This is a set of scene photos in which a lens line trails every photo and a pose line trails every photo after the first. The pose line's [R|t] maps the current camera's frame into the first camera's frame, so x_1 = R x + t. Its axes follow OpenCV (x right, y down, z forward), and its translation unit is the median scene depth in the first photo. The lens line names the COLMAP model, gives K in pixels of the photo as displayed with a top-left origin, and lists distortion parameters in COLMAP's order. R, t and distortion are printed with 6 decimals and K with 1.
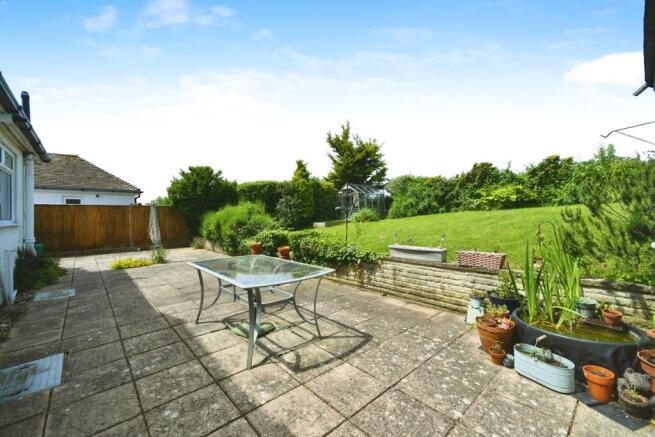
lens RADIAL K [[272.9, 0, 336.8], [0, 272.9, 206.5], [0, 0, 1]] dist [0.008304, 0.000002]
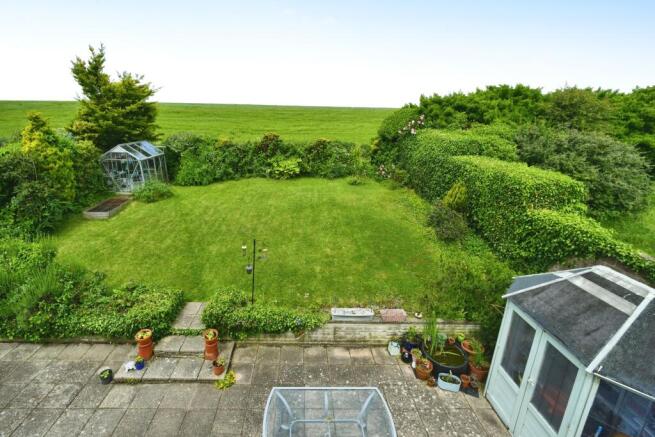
lens RADIAL K [[272.9, 0, 336.8], [0, 272.9, 206.5], [0, 0, 1]] dist [0.008304, 0.000002]
pose [[0.648205, -0.112683, 0.753082, -0.170790], [-0.090312, 0.970633, 0.222969, -0.152600], [-0.756091, -0.212542, 0.618993, 0.063860]]
